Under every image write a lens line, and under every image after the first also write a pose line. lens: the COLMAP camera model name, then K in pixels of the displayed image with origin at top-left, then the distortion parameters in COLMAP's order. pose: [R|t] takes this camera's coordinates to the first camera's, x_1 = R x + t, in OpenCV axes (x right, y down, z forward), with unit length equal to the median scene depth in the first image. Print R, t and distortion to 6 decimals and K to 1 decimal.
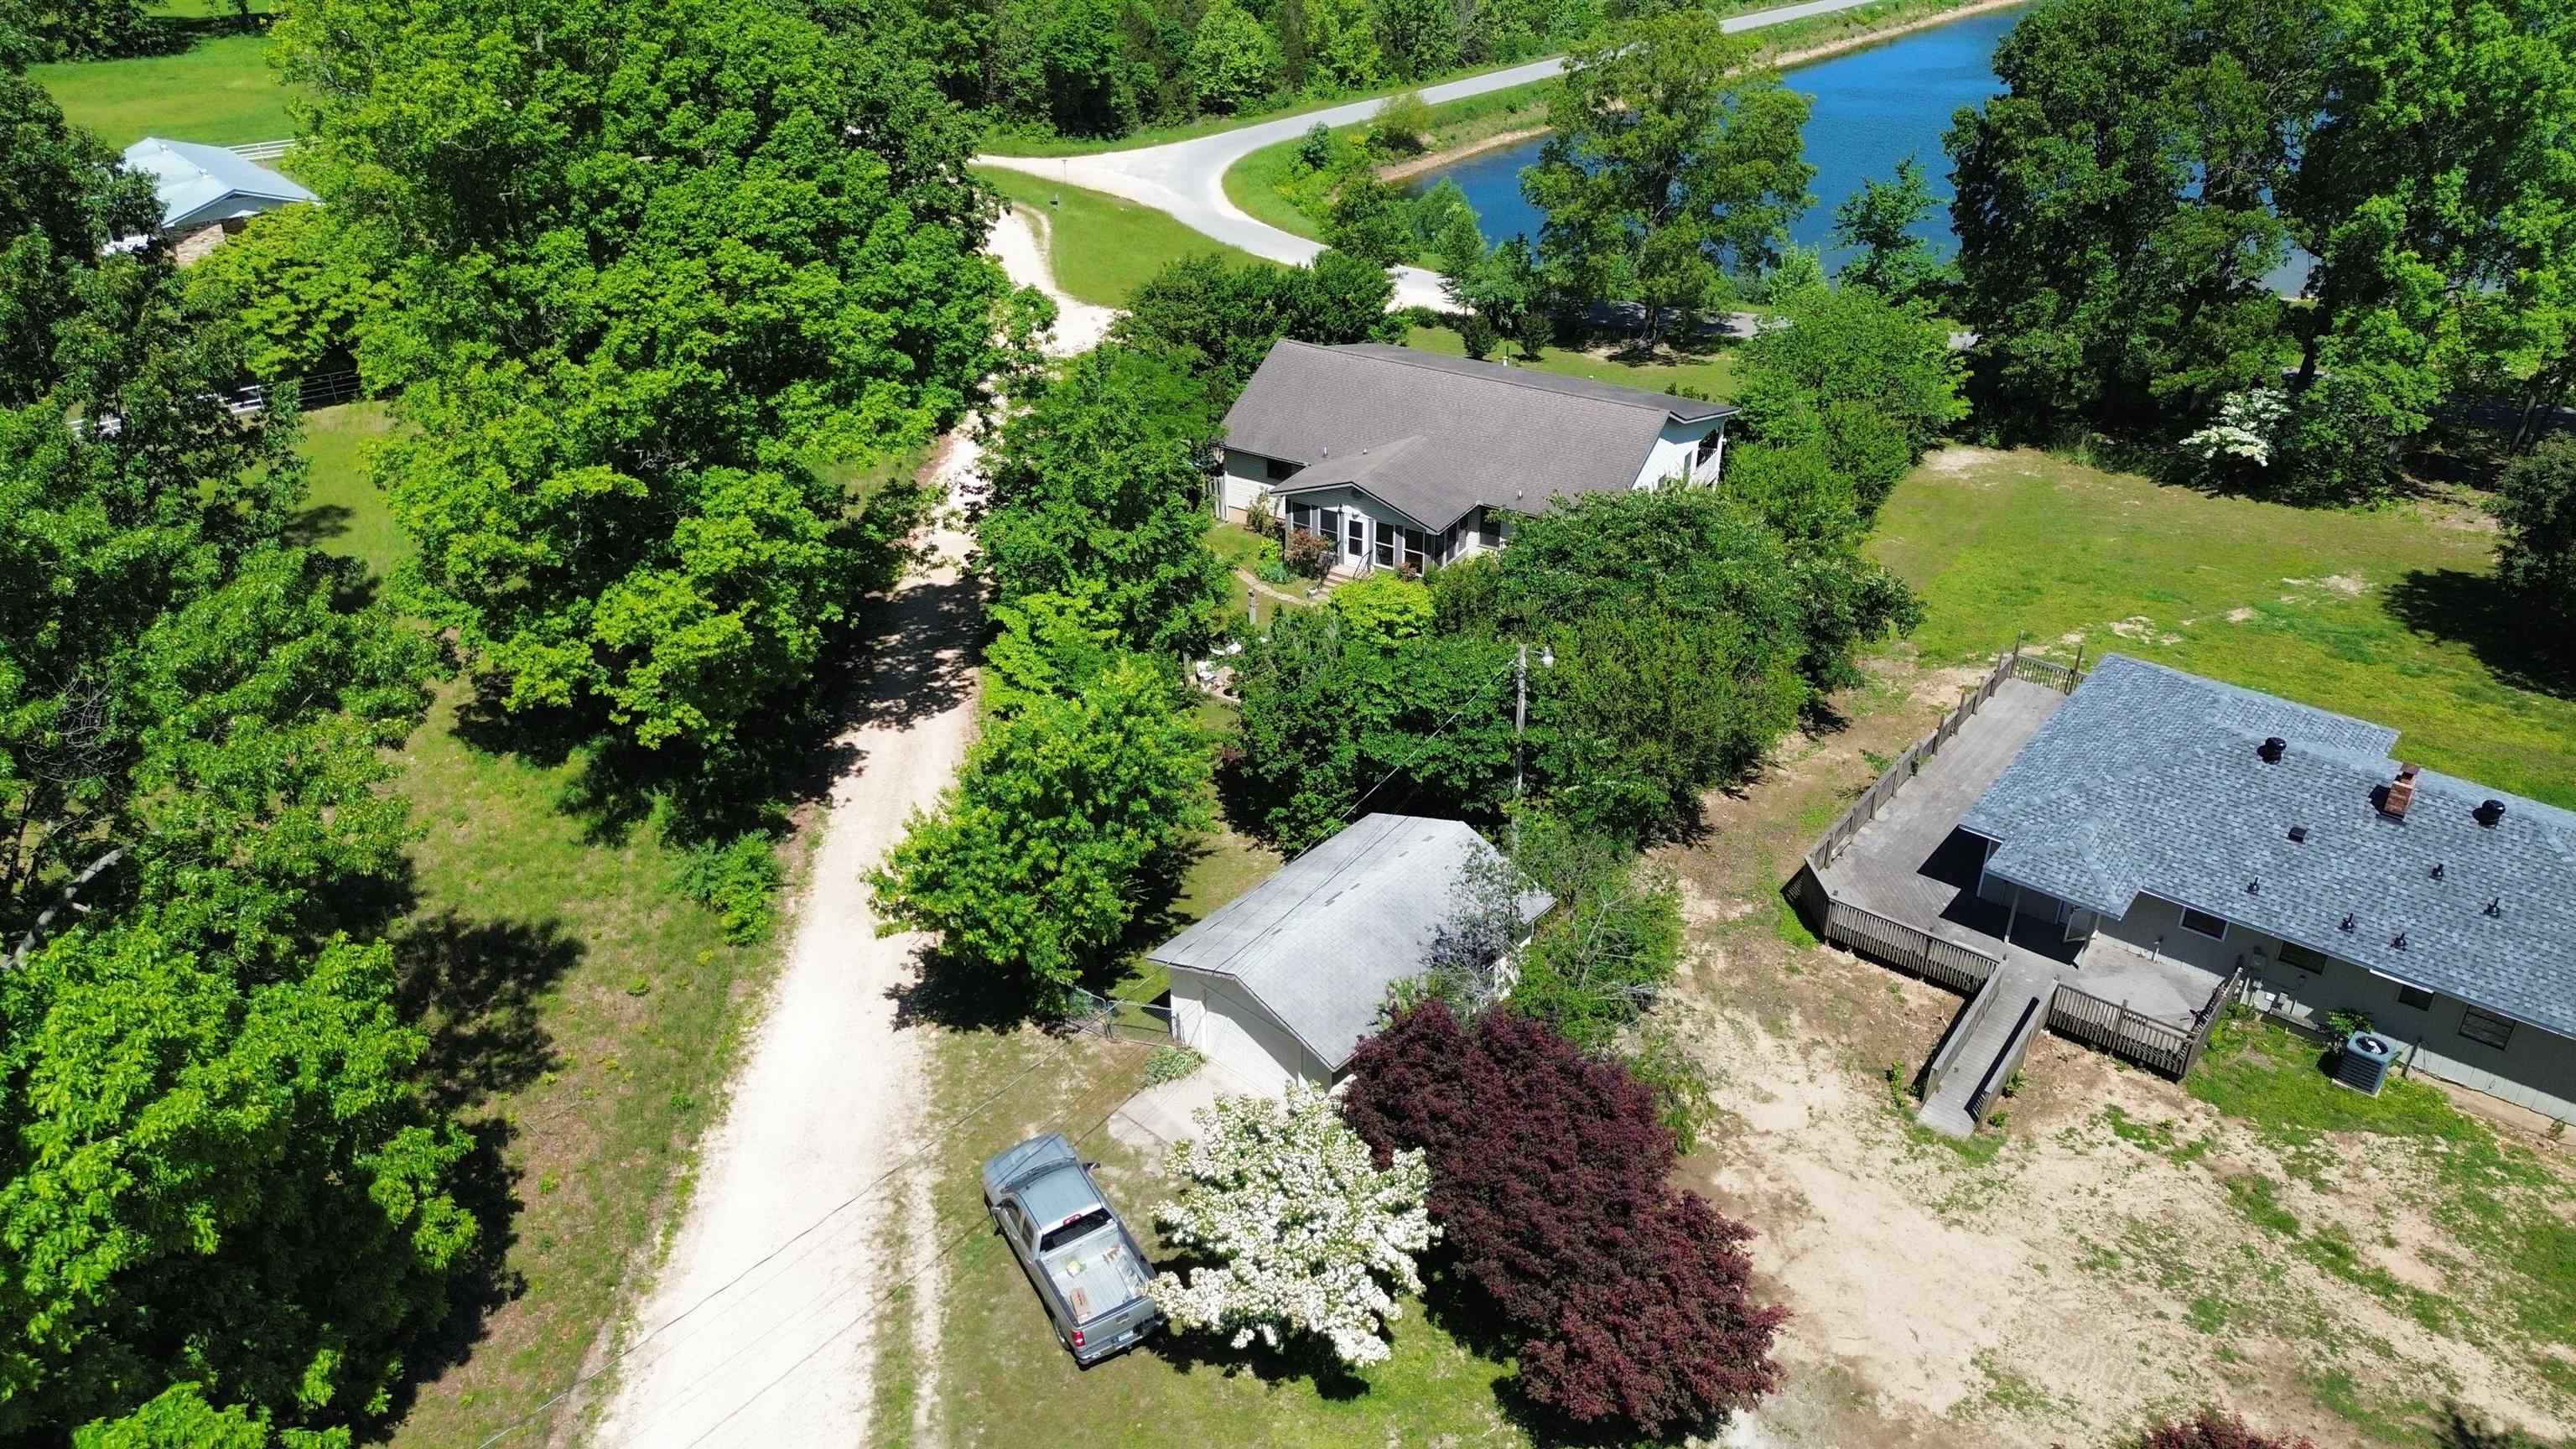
lens RADIAL K [[1820.0, 0, 1288.0], [0, 1820.0, 724.5], [0, 0, 1]] dist [0.060755, -0.003746]
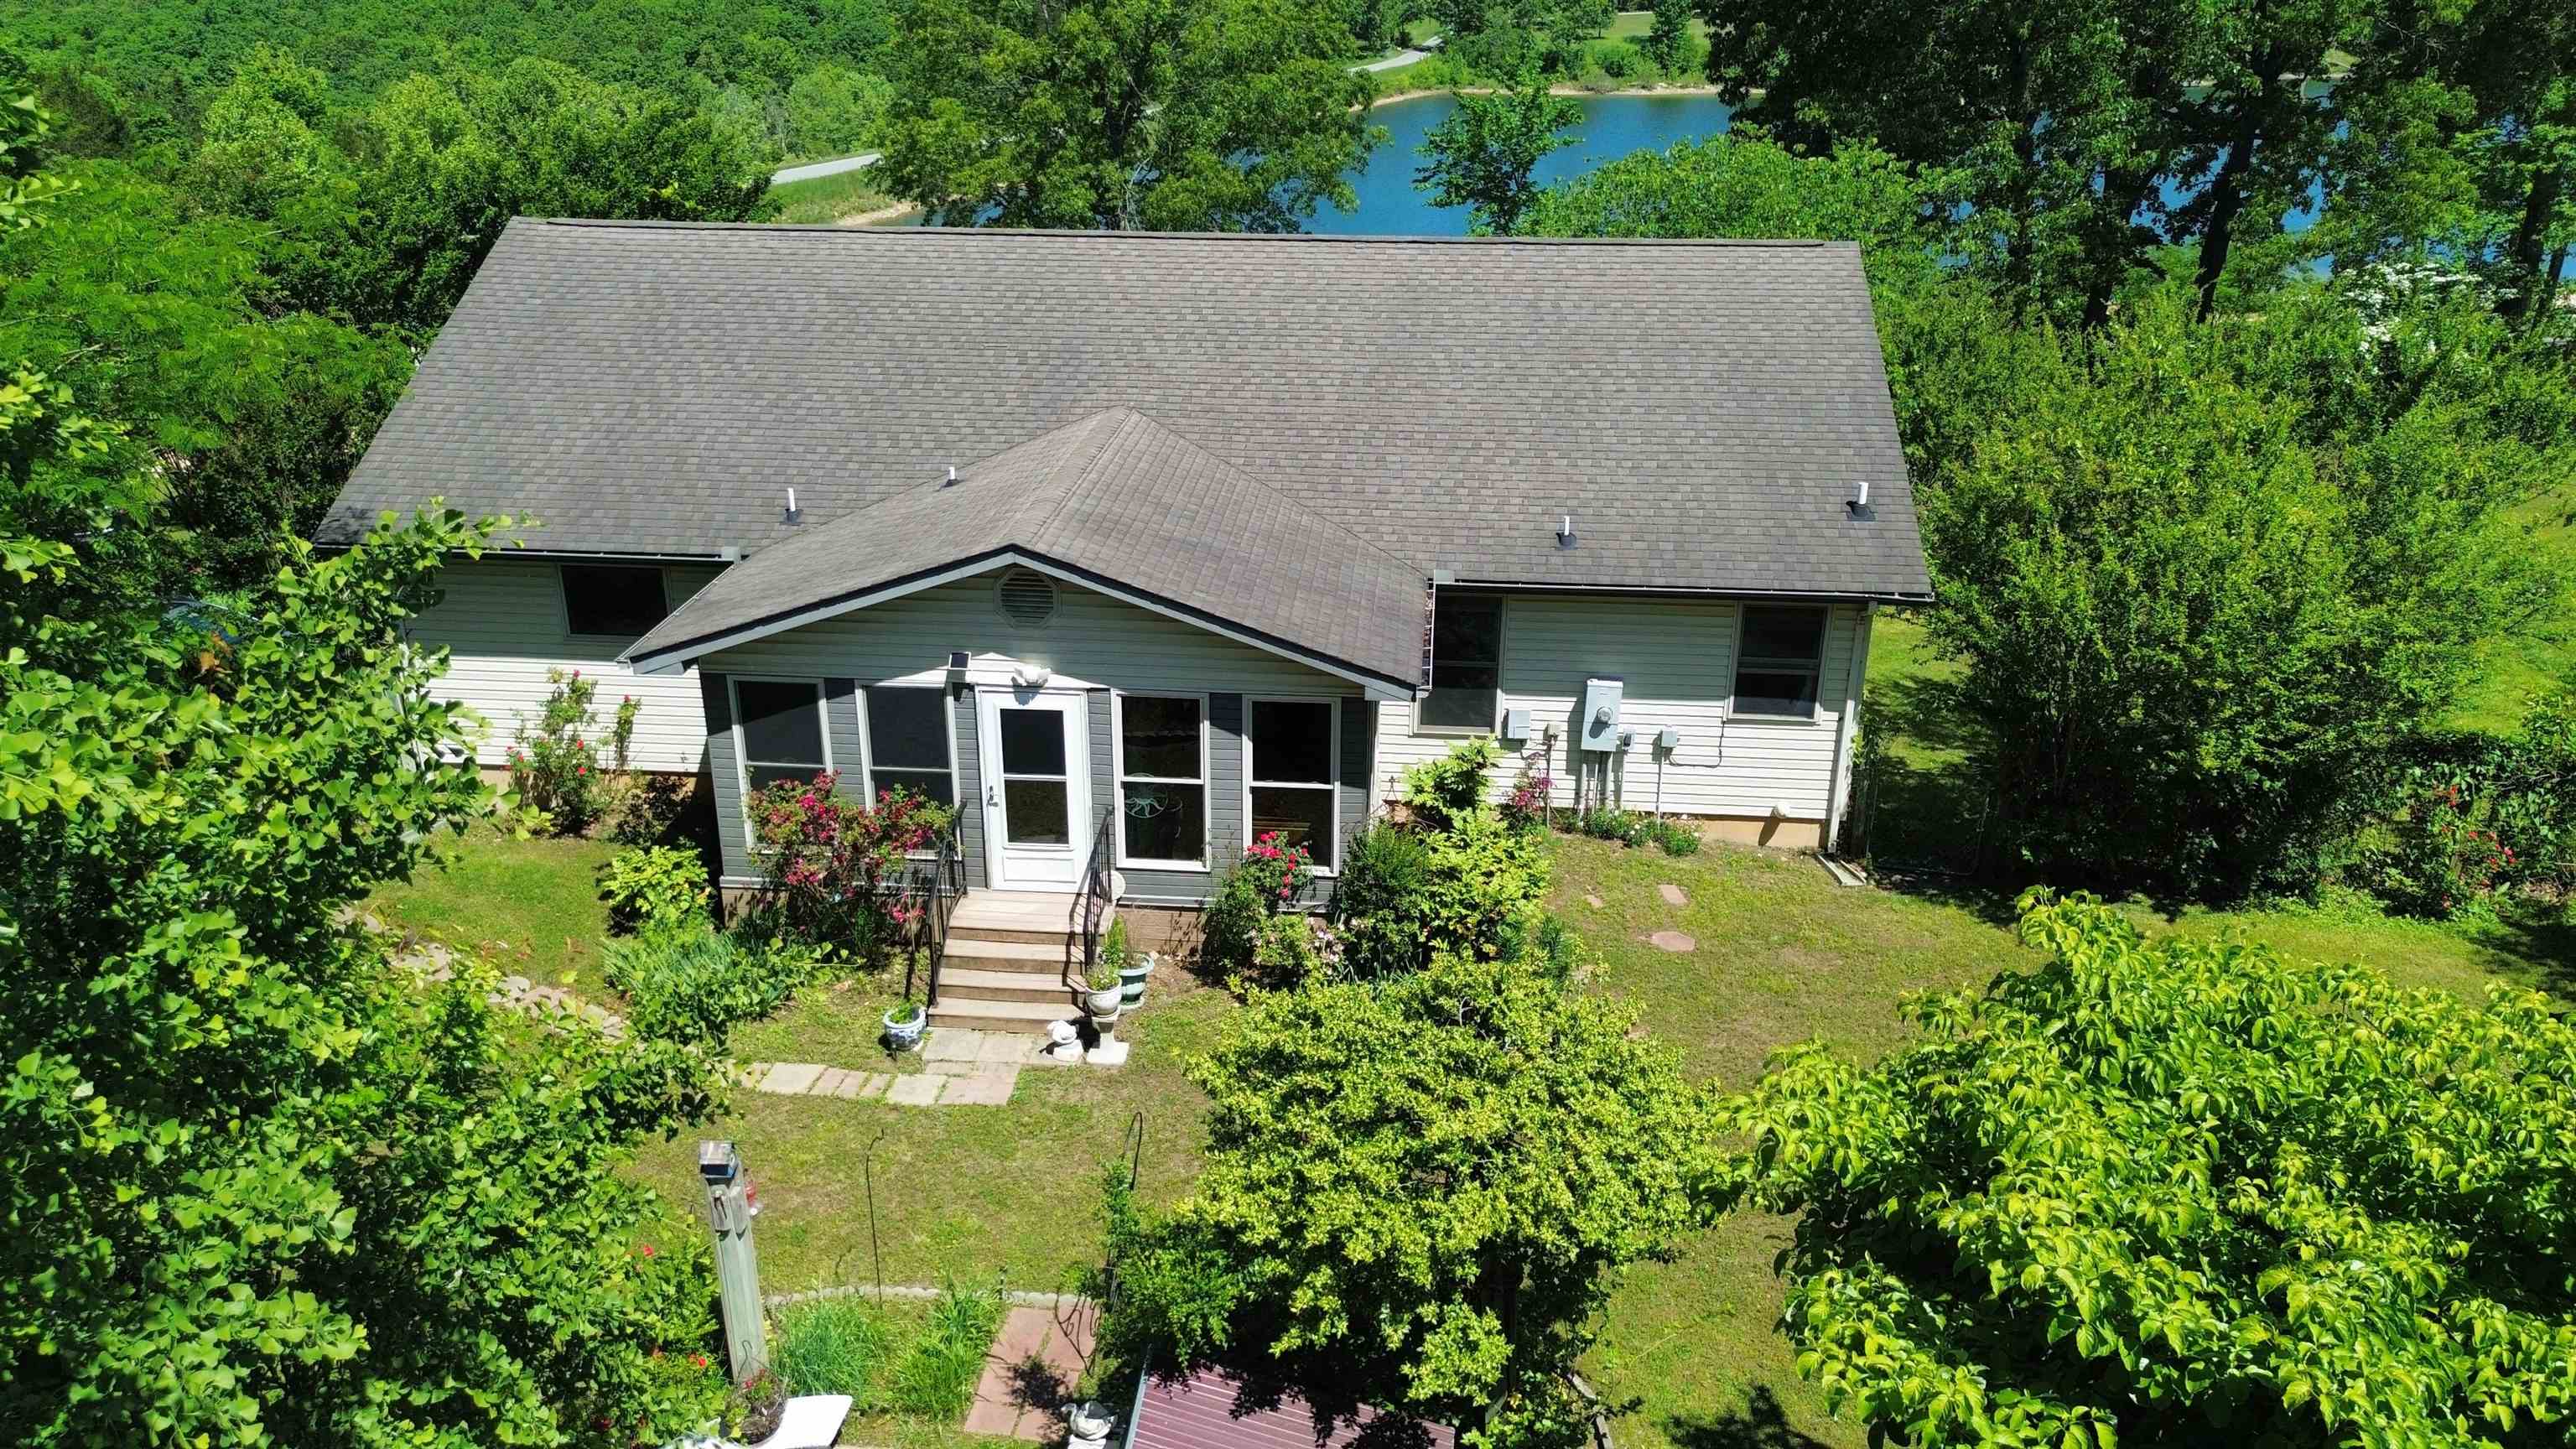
lens RADIAL K [[1820.0, 0, 1288.0], [0, 1820.0, 724.5], [0, 0, 1]] dist [0.060755, -0.003746]
pose [[0.894061, -0.157747, 0.419250, -0.034645], [0.212515, 0.973278, -0.086990, -0.077191], [-0.394324, 0.166871, 0.903694, 0.730601]]
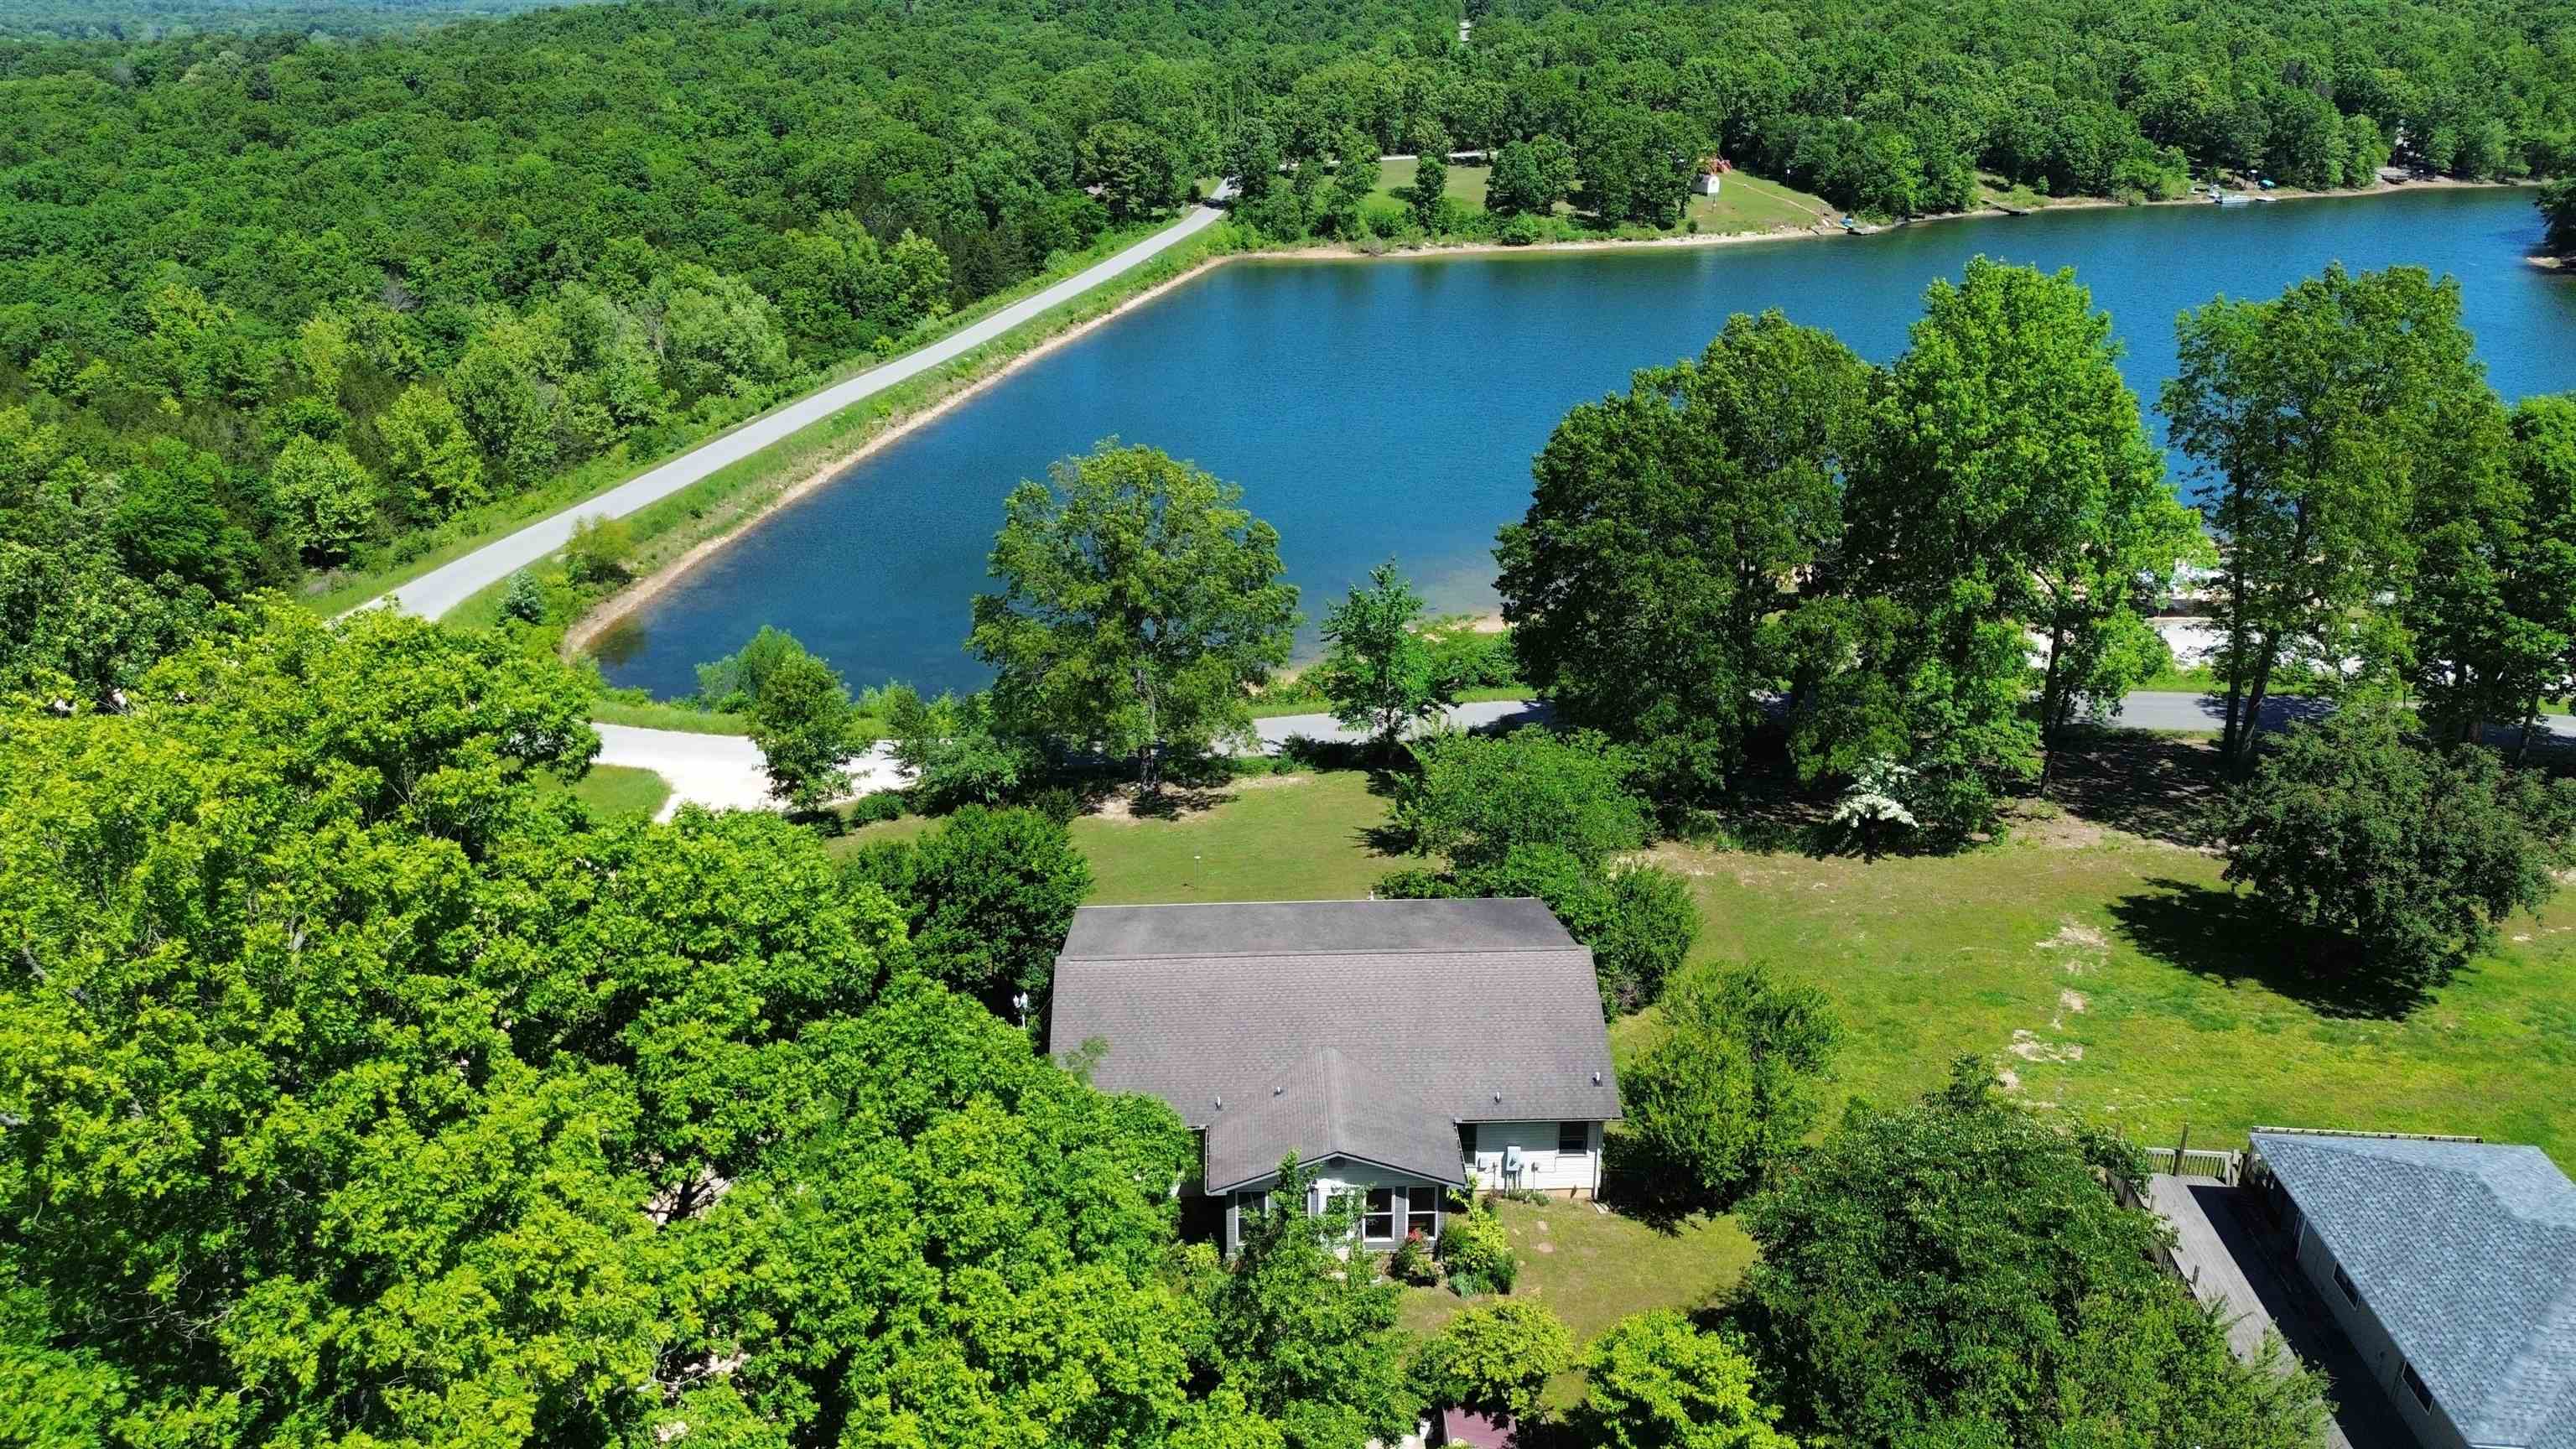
lens RADIAL K [[1820.0, 0, 1288.0], [0, 1820.0, 724.5], [0, 0, 1]] dist [0.060755, -0.003746]
pose [[0.829611, -0.199762, 0.521384, -0.323875], [0.275939, 0.958487, -0.071834, -0.240549], [-0.485390, 0.203464, 0.850293, 0.309328]]
